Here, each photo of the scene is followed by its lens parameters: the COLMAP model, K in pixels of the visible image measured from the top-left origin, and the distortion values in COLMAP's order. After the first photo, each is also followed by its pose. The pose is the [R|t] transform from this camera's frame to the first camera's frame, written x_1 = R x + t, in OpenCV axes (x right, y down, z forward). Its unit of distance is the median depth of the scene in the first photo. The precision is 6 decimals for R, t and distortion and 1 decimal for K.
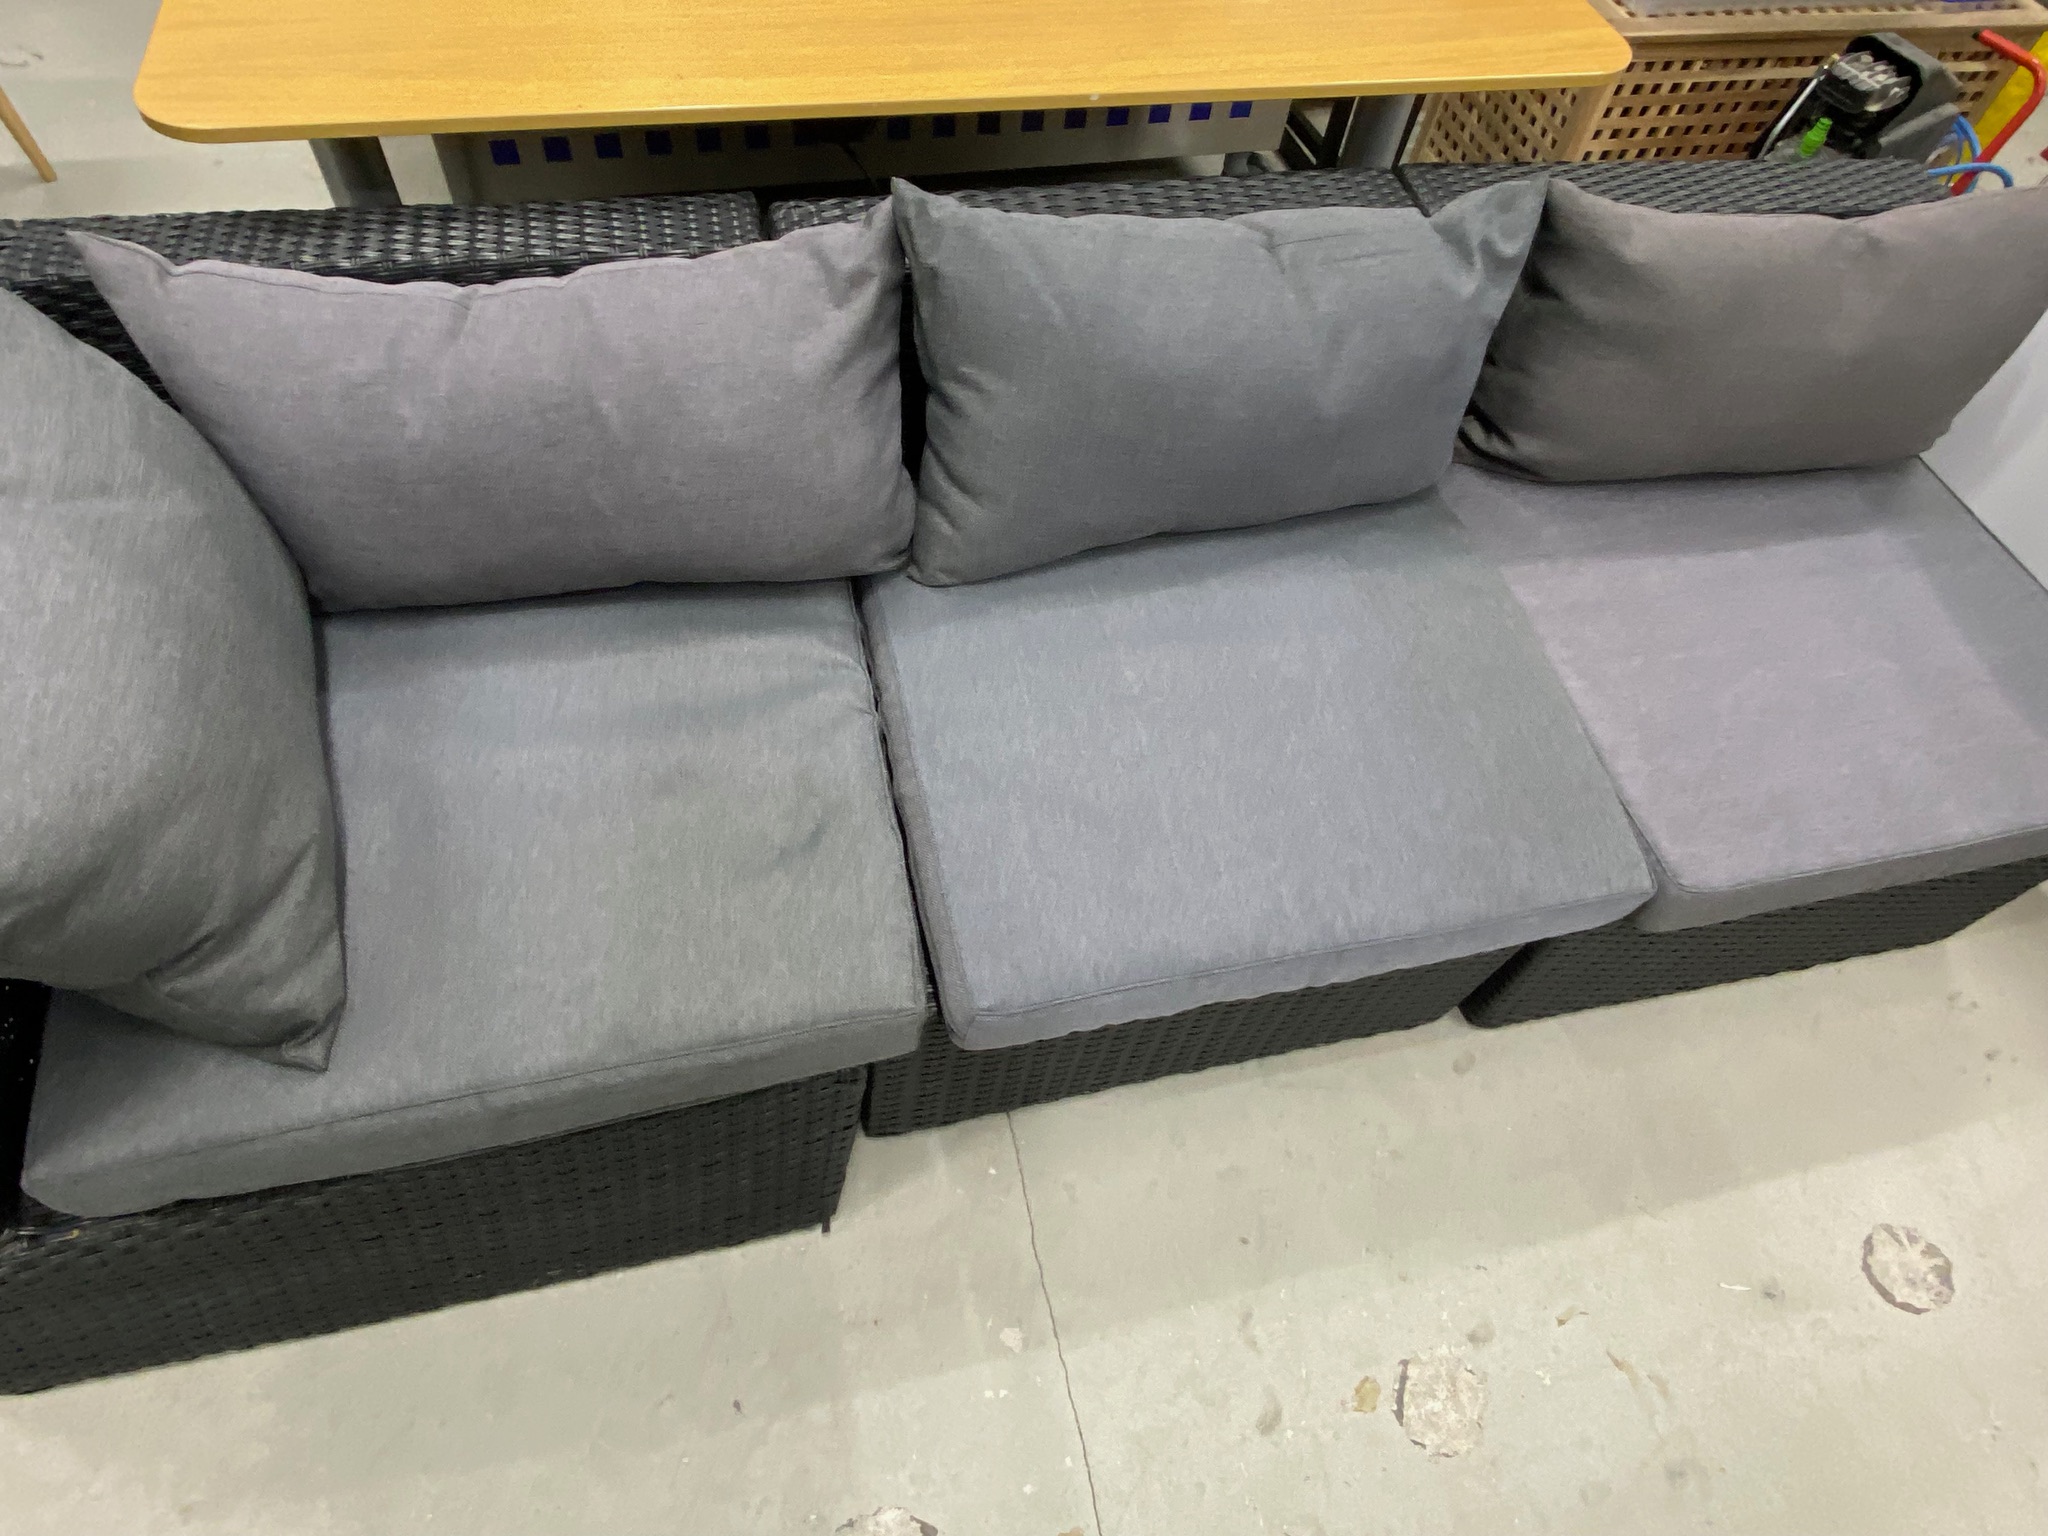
lens RADIAL K [[1164.4, 0, 1024.0], [0, 1164.4, 768.0], [0, 0, 1]] dist [0.036771, -0.034406]
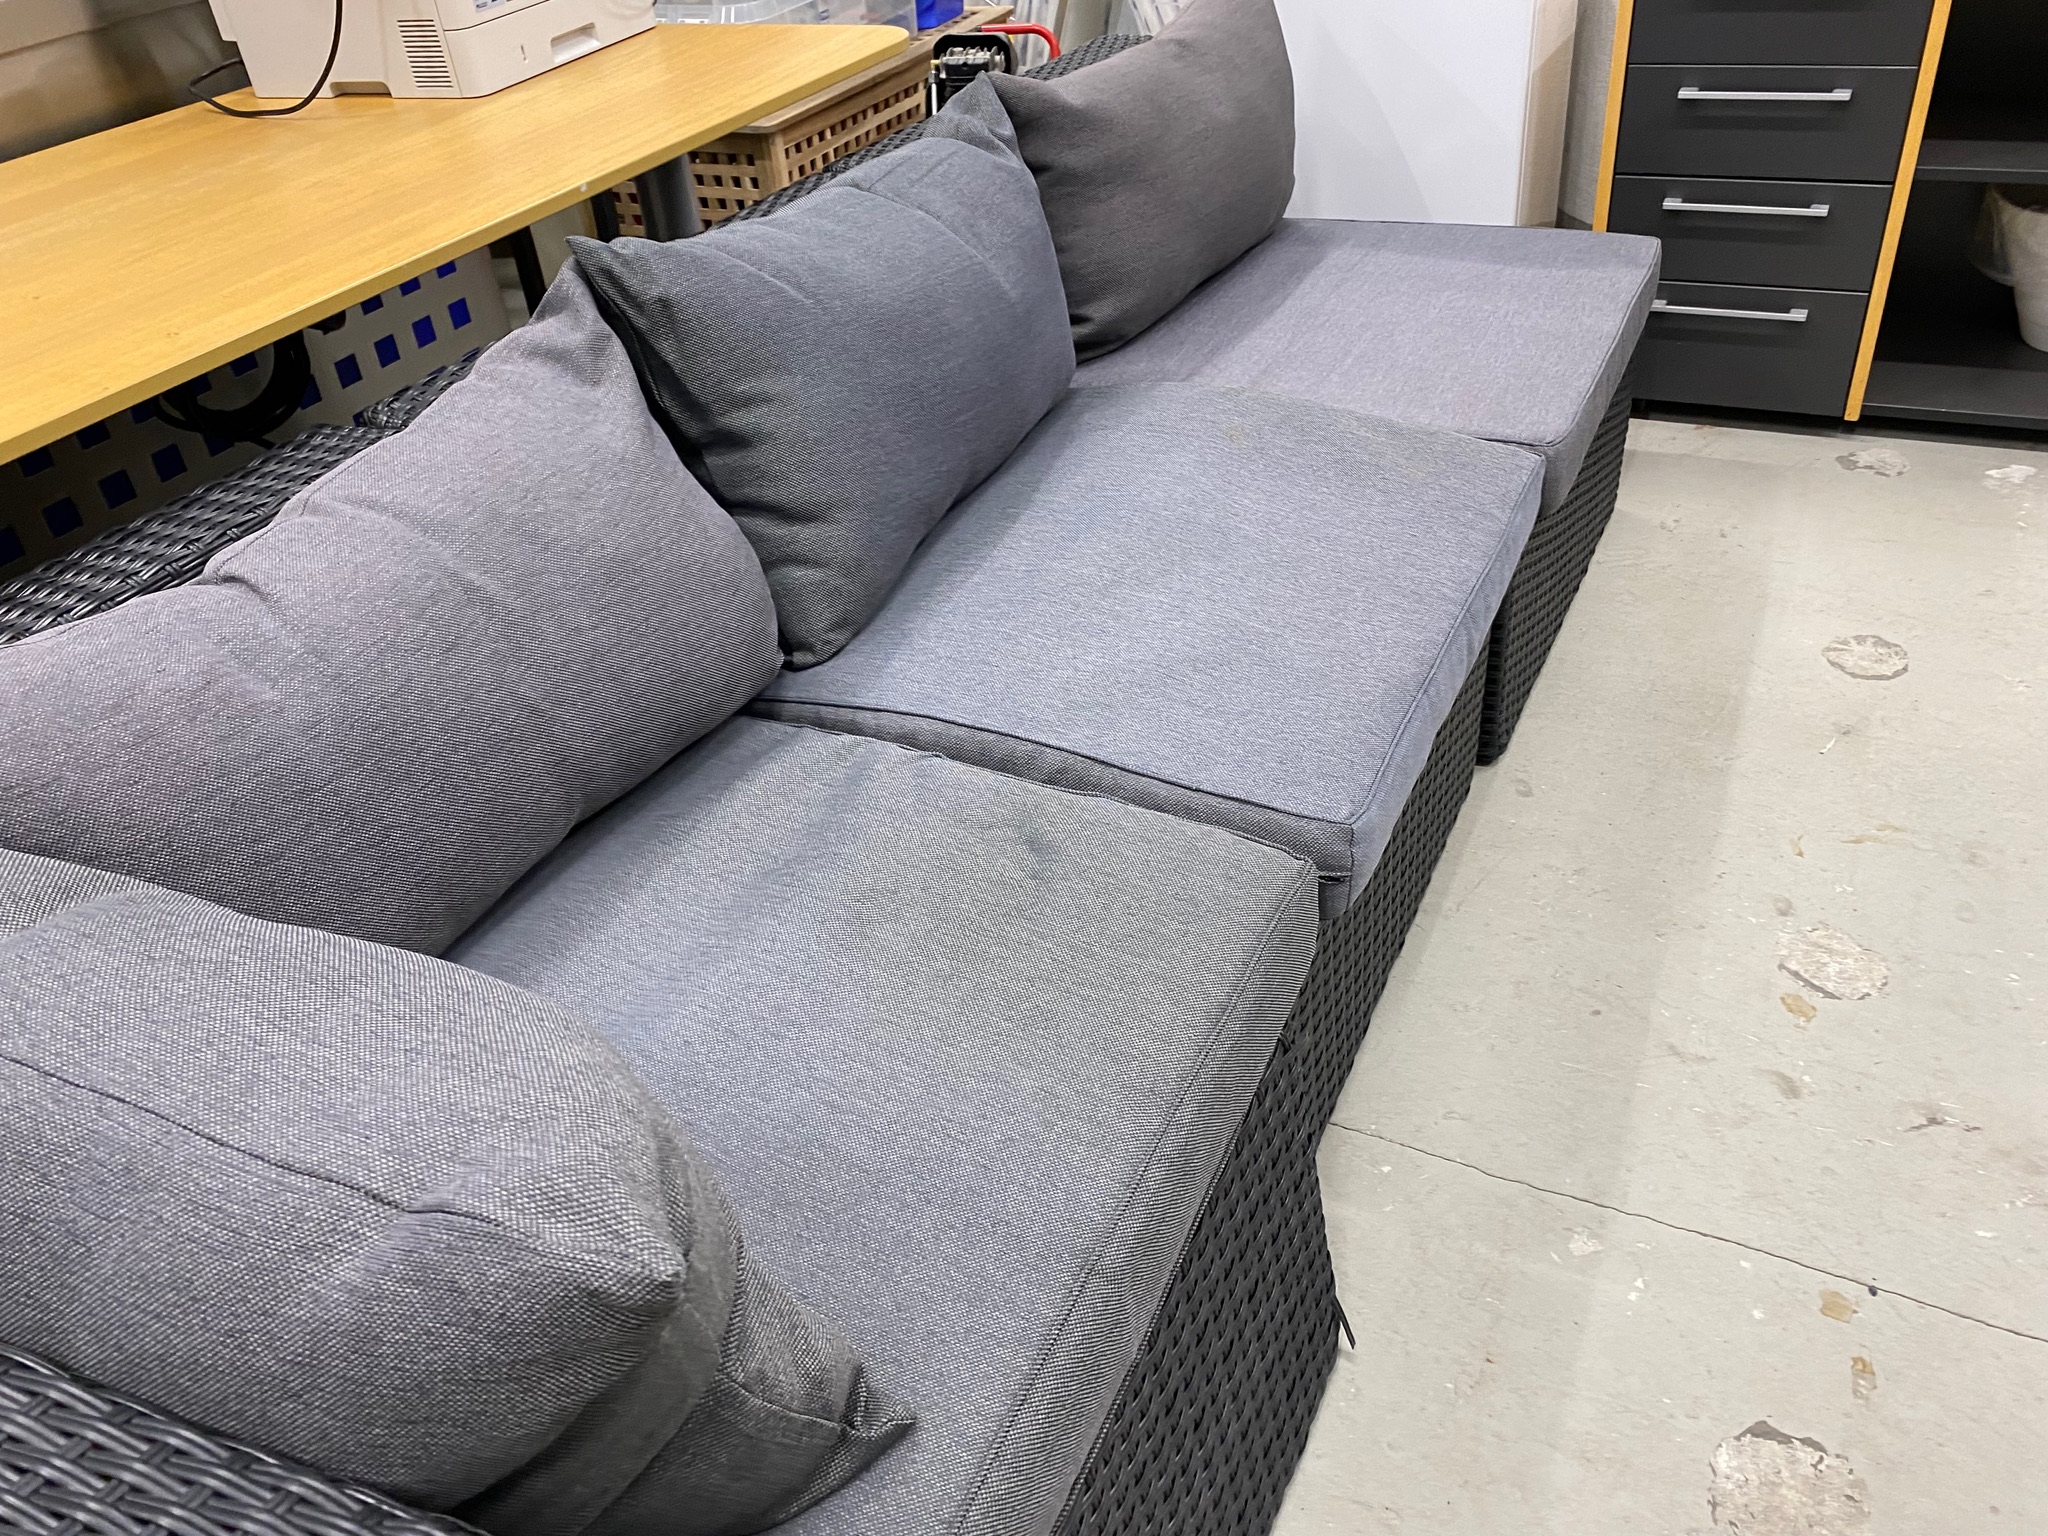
lens RADIAL K [[1541.0, 0, 1025.6], [0, 1541.0, 776.0], [0, 0, 1]] dist [0.019210, -0.017983]
pose [[0.628180, -0.561512, 0.538604, -0.637984], [0.713340, 0.692053, -0.110489, 0.119359], [-0.310702, 0.453615, 0.835283, 0.110187]]
